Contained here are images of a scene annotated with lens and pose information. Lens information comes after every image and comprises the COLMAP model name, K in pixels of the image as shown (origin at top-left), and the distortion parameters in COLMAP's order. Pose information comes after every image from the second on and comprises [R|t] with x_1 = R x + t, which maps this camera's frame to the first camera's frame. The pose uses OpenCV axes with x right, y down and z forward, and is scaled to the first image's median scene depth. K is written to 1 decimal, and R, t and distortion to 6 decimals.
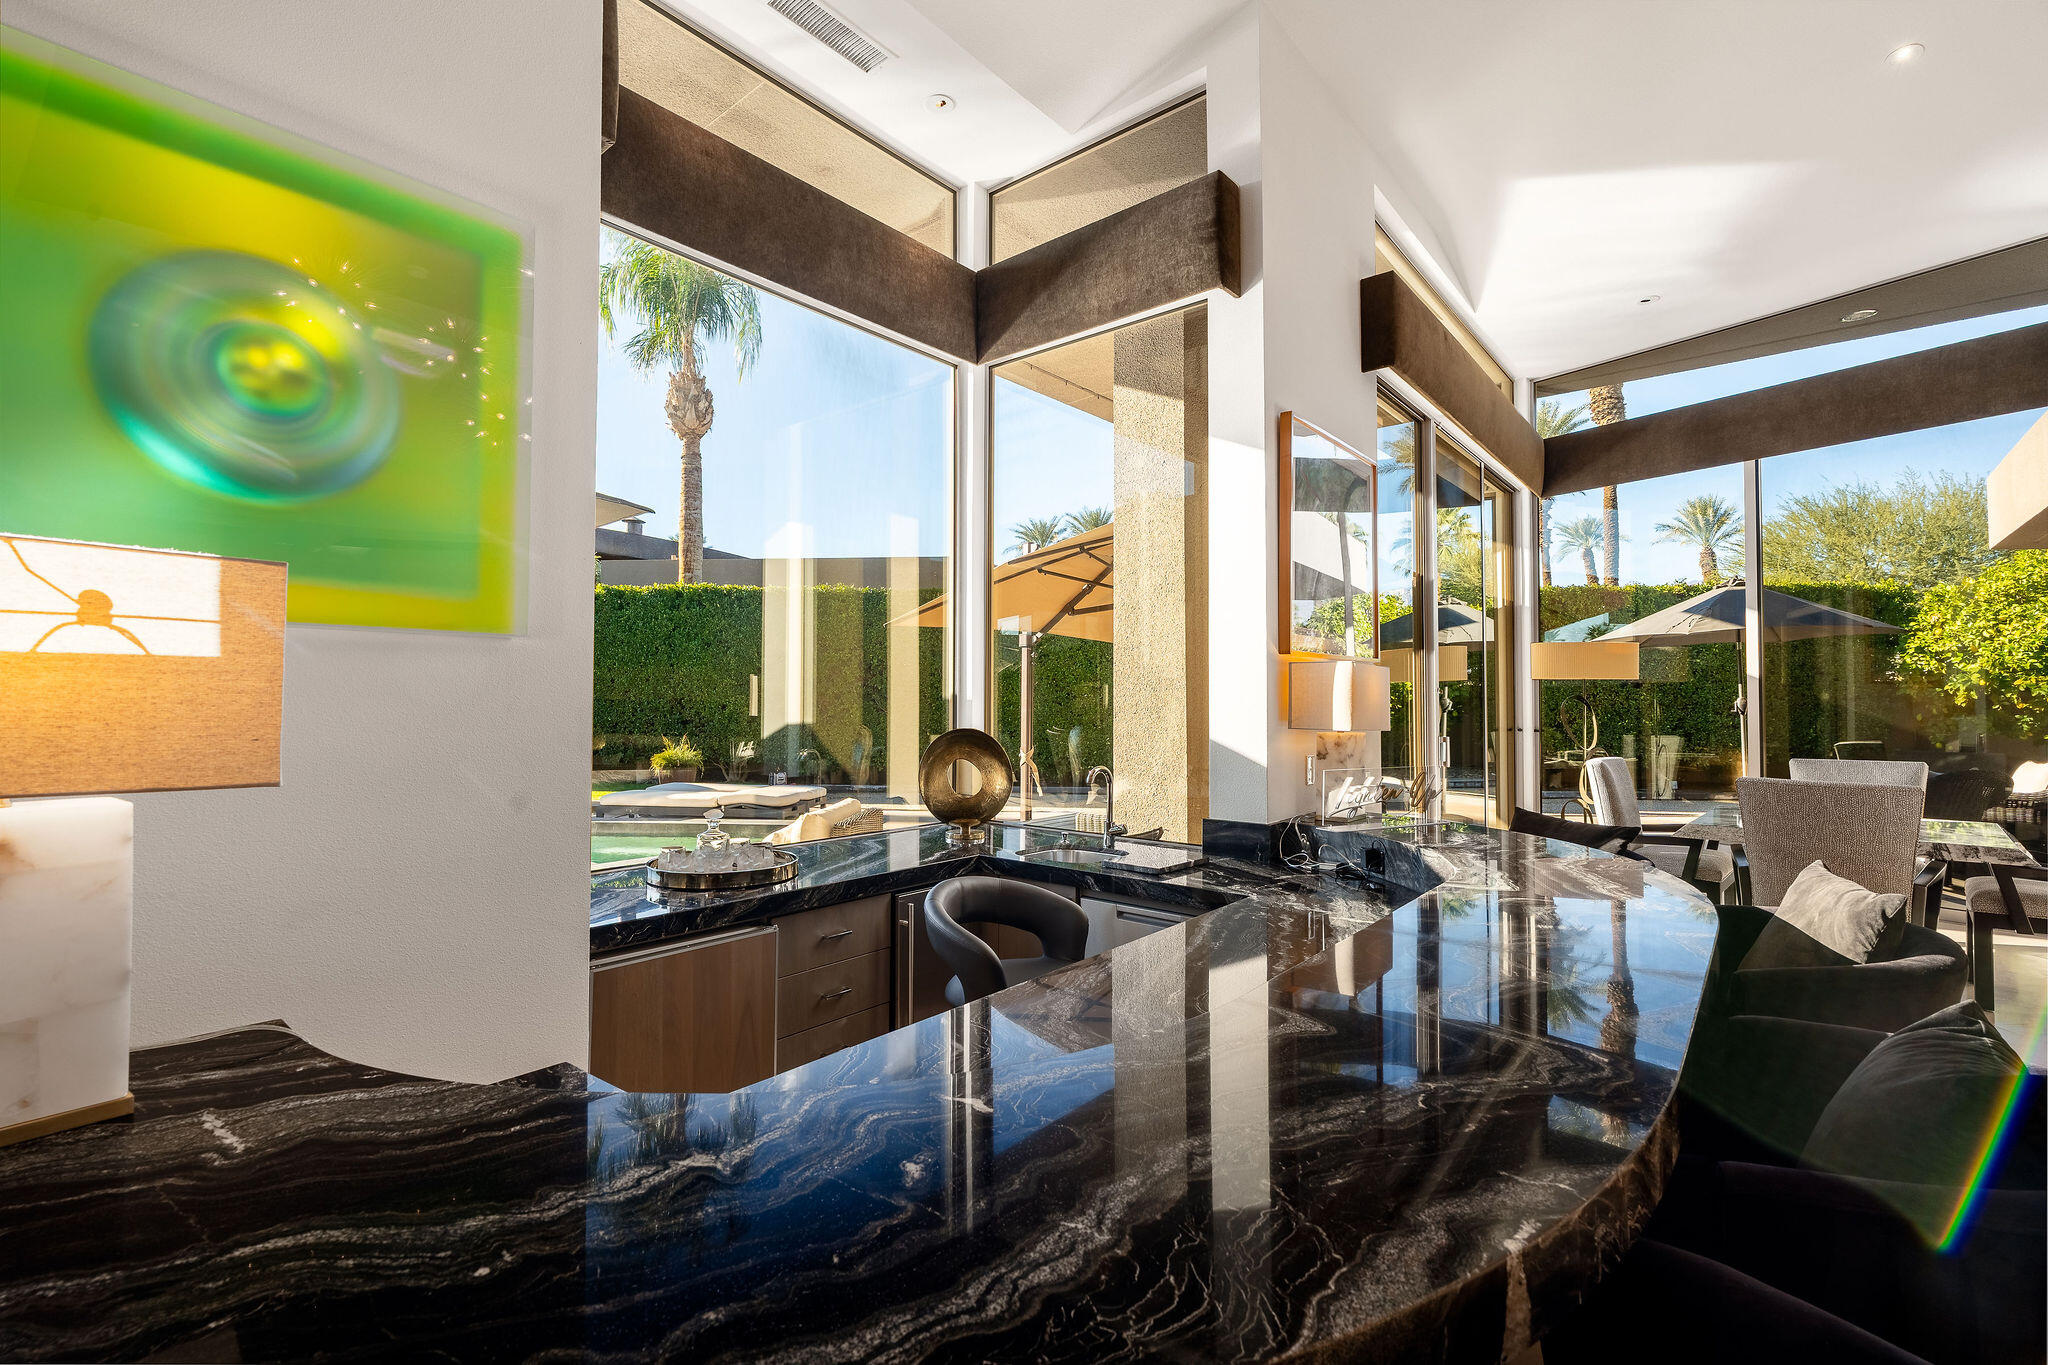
lens RADIAL K [[921.7, 0, 1020.3], [0, 921.7, 677.0], [0, 0, 1]] dist [-0.003940, 0.000033]
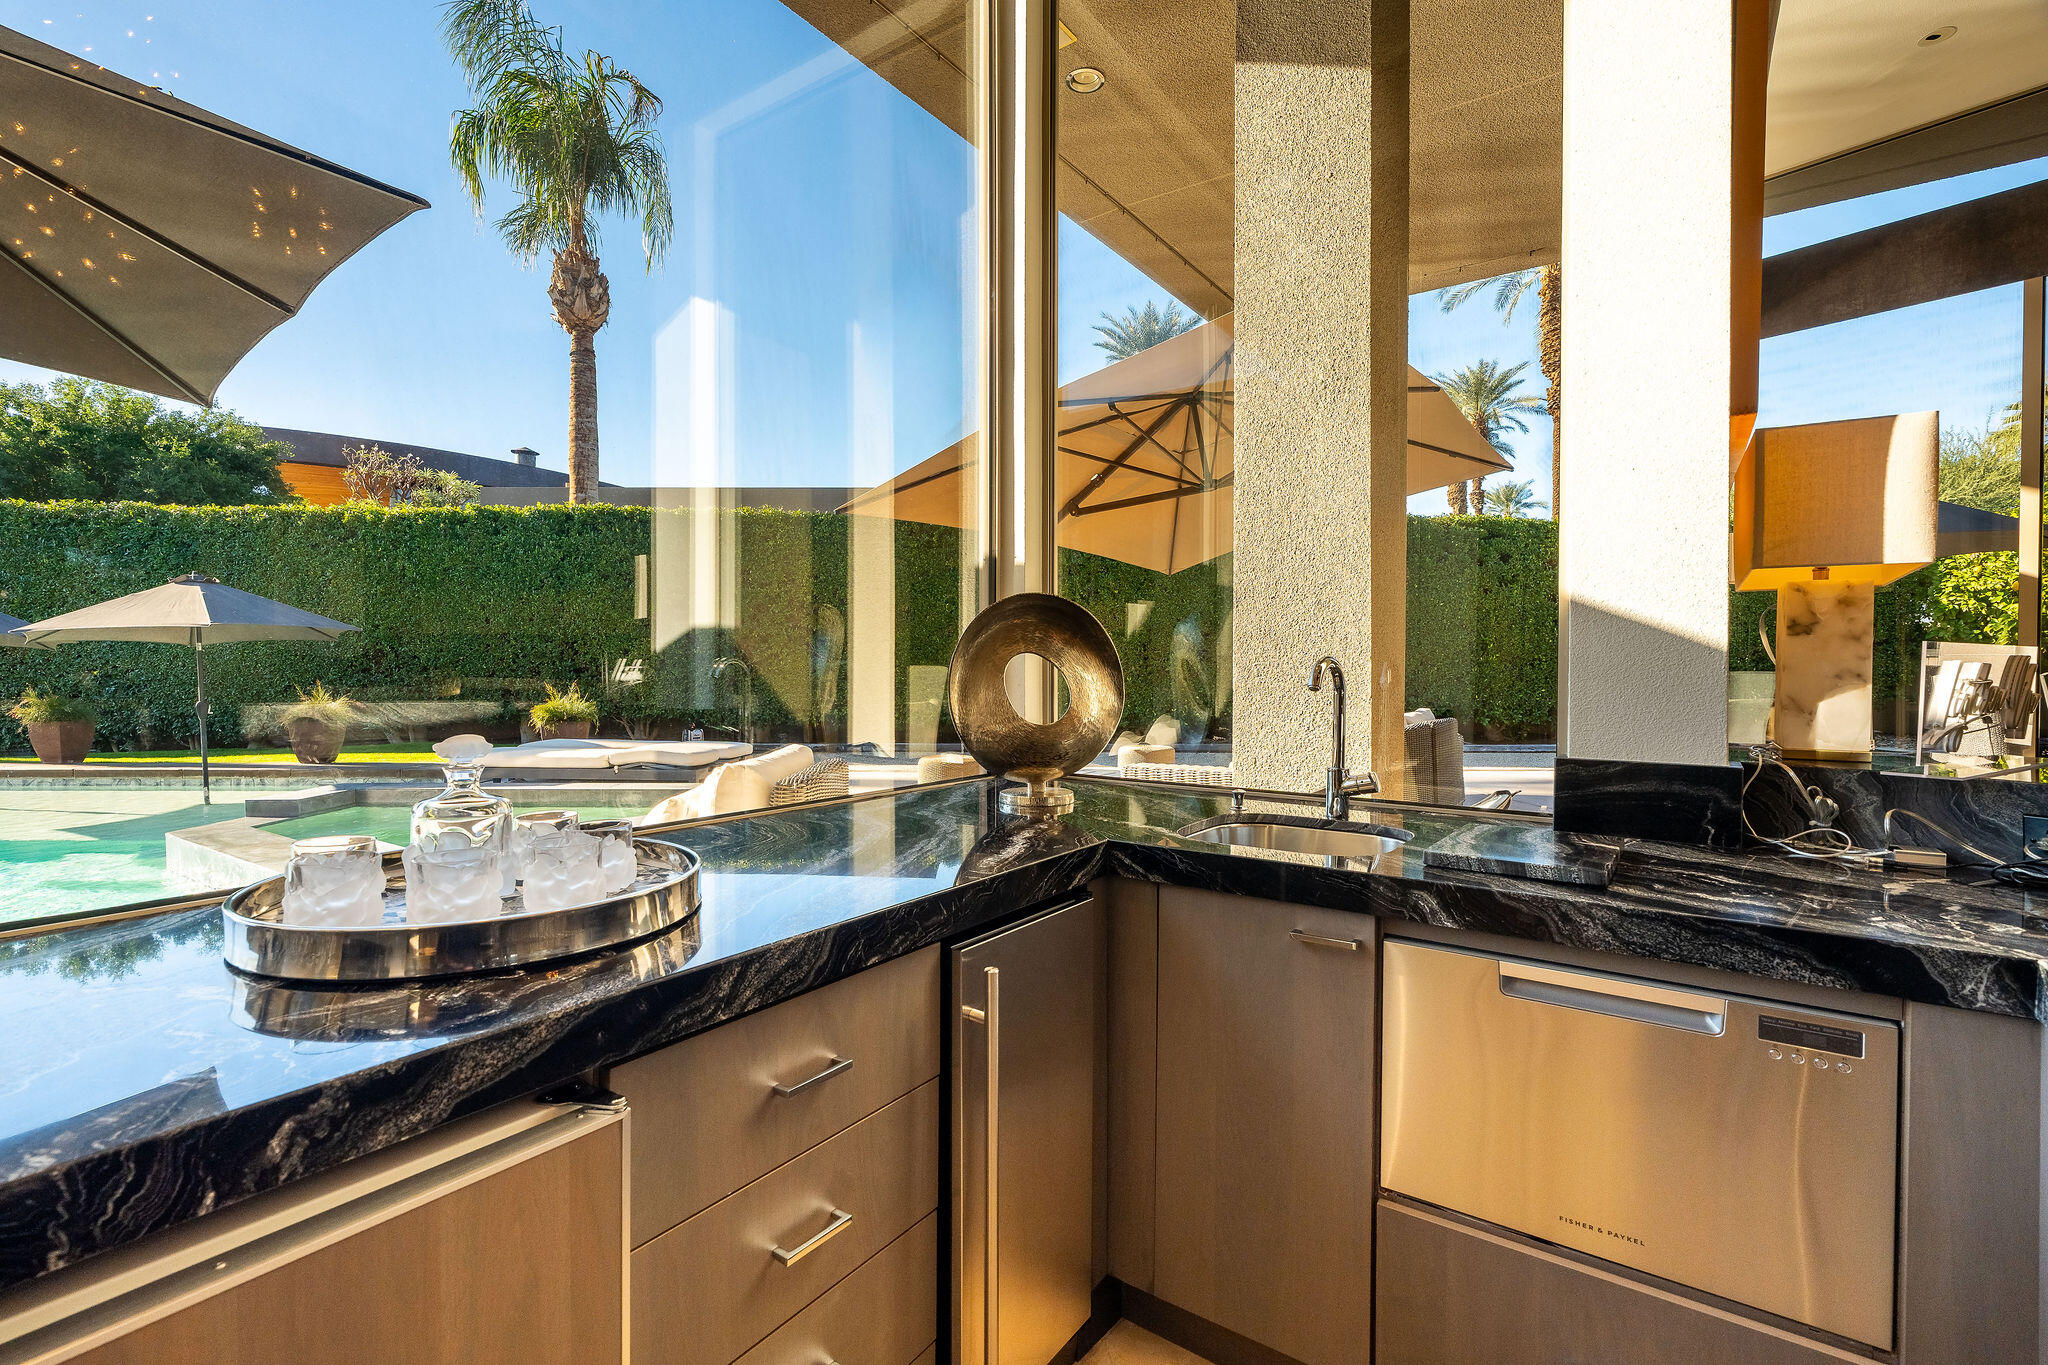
lens RADIAL K [[919.5, 0, 1030.6], [0, 919.5, 675.1], [0, 0, 1]] dist [-0.000252, 0.000316]
pose [[0.995885, -0.000025, 0.090630, -0.037703], [-0.003261, 0.999342, 0.036113, 0.028182], [-0.090571, -0.036260, 0.995230, 0.164601]]
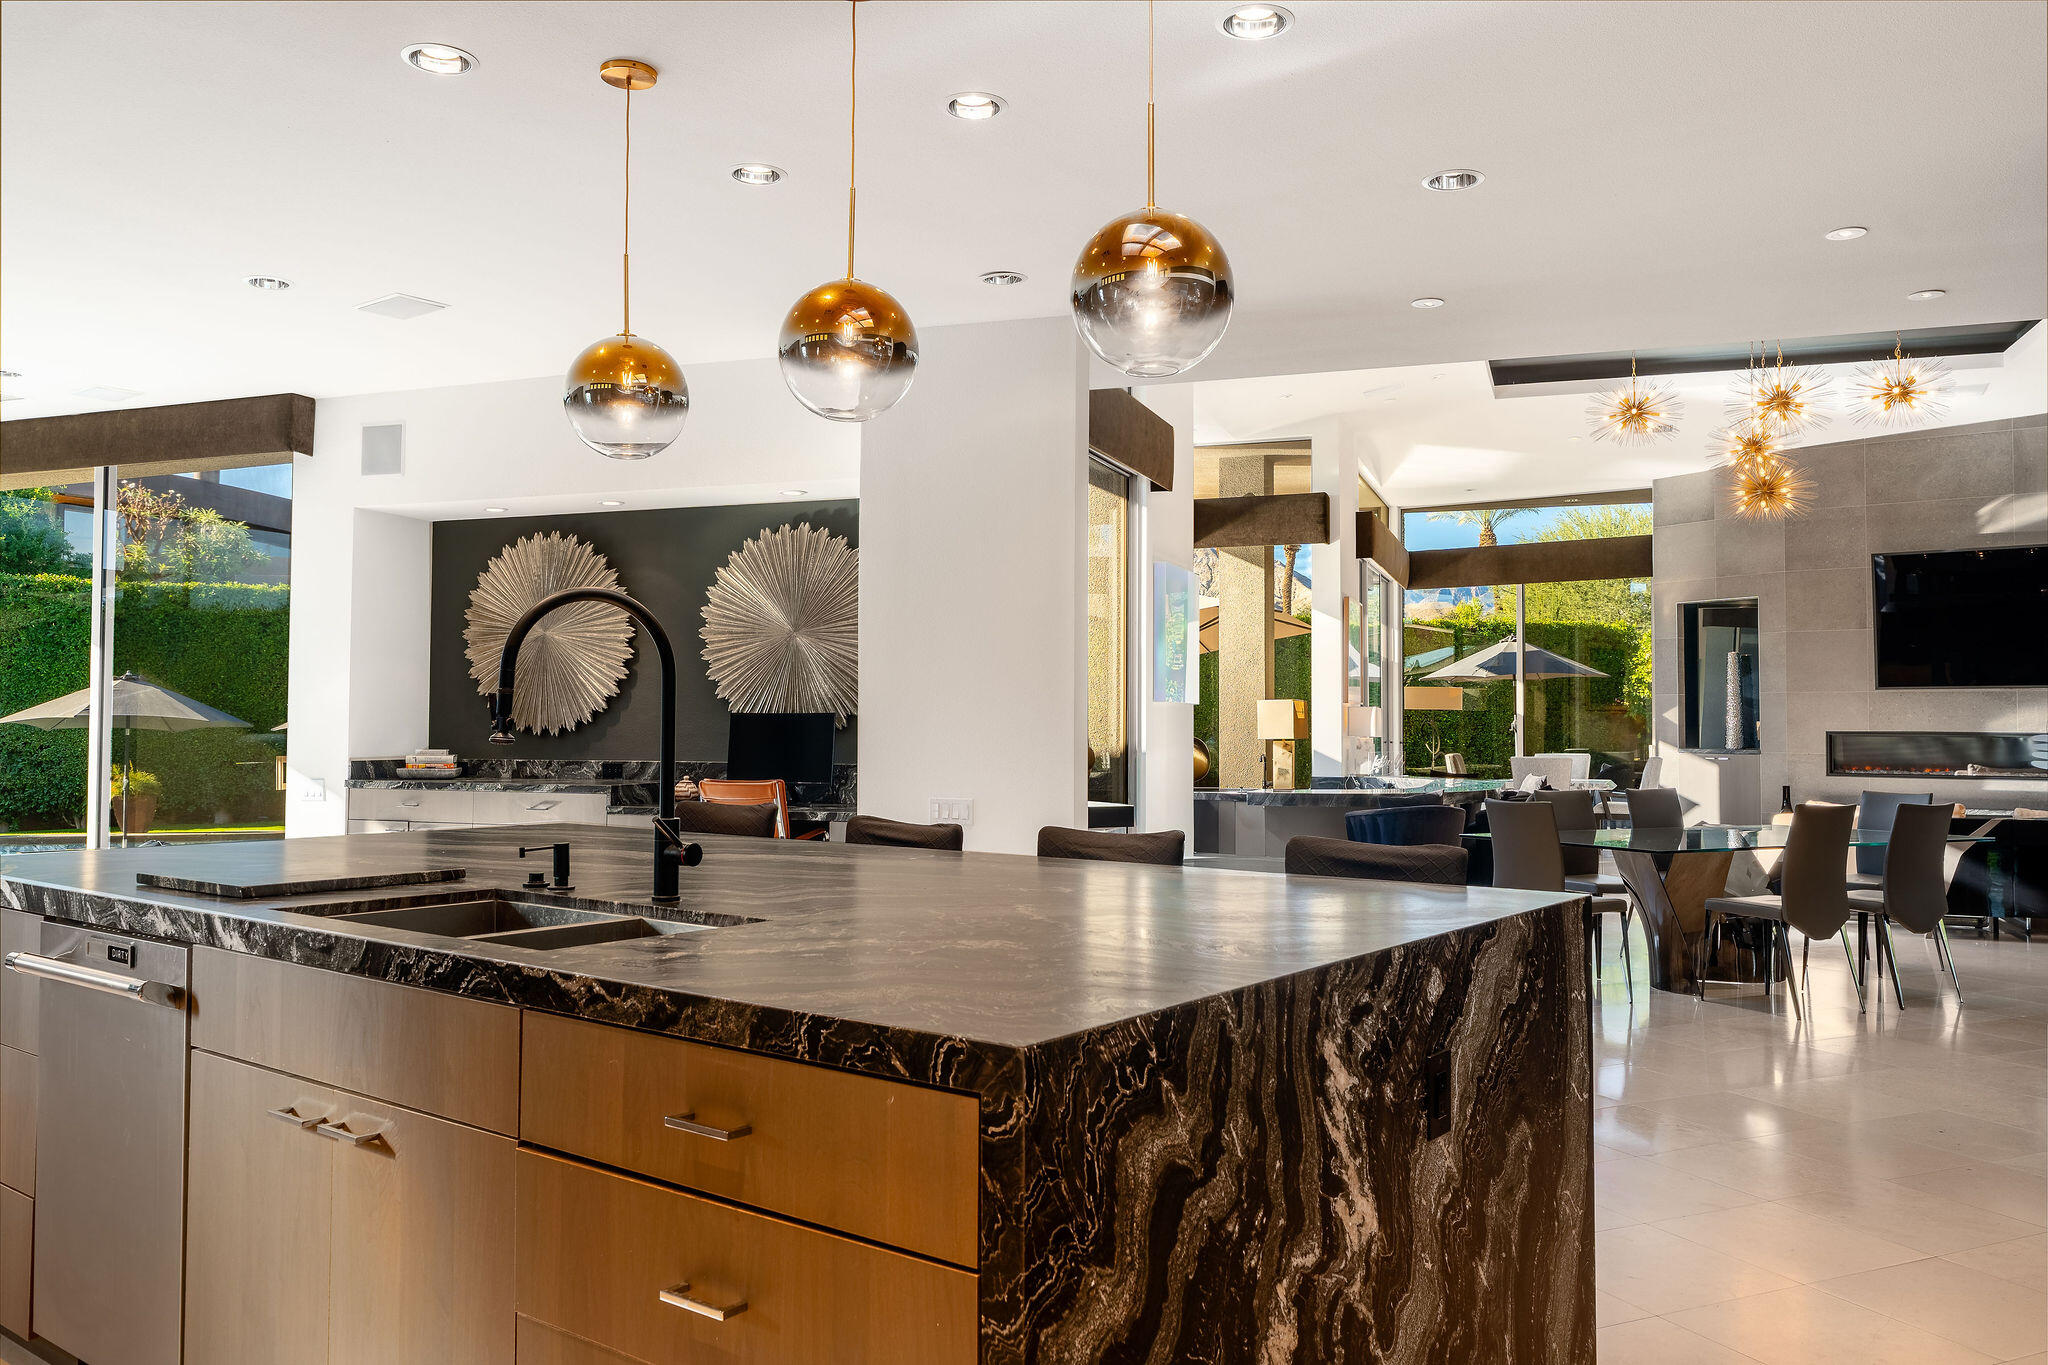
lens RADIAL K [[1574.5, 0, 1024.0], [0, 1574.5, 682.5], [0, 0, 1]] dist [0.005885, 0.001471]
pose [[0.936040, 0.008419, 0.351793, -0.542090], [-0.009171, 0.999958, 0.000473, -0.021693], [-0.351775, -0.003669, 0.936078, -0.700218]]
